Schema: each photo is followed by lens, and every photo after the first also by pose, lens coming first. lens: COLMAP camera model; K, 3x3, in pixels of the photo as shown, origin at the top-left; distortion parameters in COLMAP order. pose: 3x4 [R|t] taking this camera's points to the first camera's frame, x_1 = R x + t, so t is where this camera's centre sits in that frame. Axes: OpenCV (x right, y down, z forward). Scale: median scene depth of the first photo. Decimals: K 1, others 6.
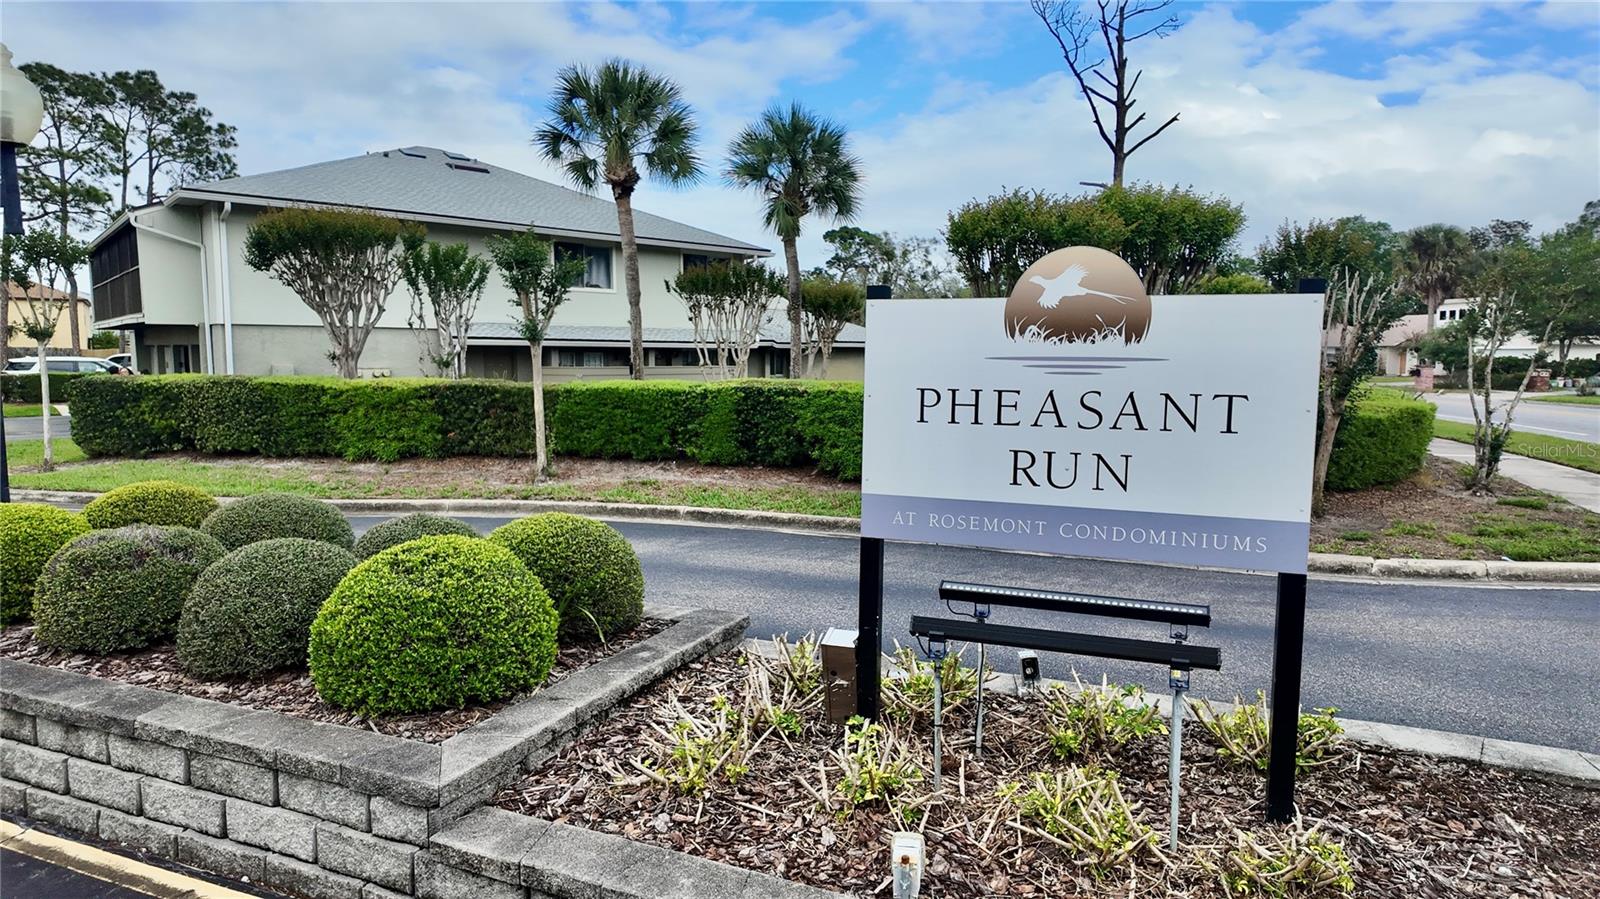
lens RADIAL K [[946.8, 0, 798.9], [0, 946.8, 448.4], [0, 0, 1]] dist [0.039459, -0.028432]
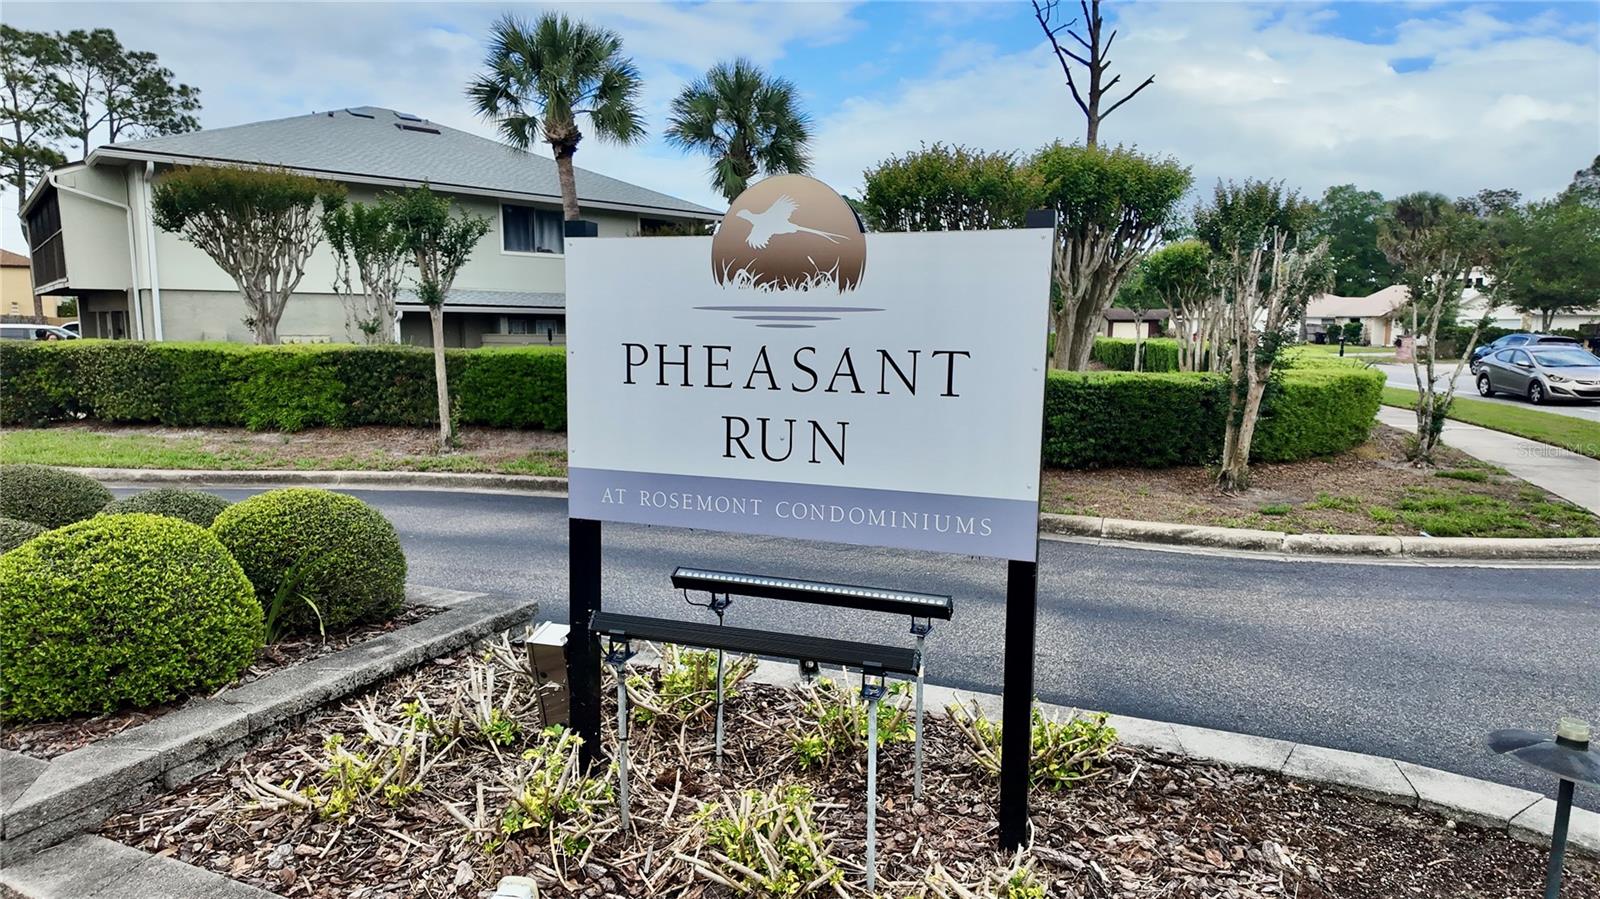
lens RADIAL K [[946.8, 0, 804.6], [0, 946.8, 447.2], [0, 0, 1]] dist [0.039459, -0.028432]
pose [[1.000000, 0.000335, -0.000151, 0.097170], [-0.000331, 0.999560, 0.029655, 0.001346], [0.000161, -0.029655, 0.999560, 0.048016]]
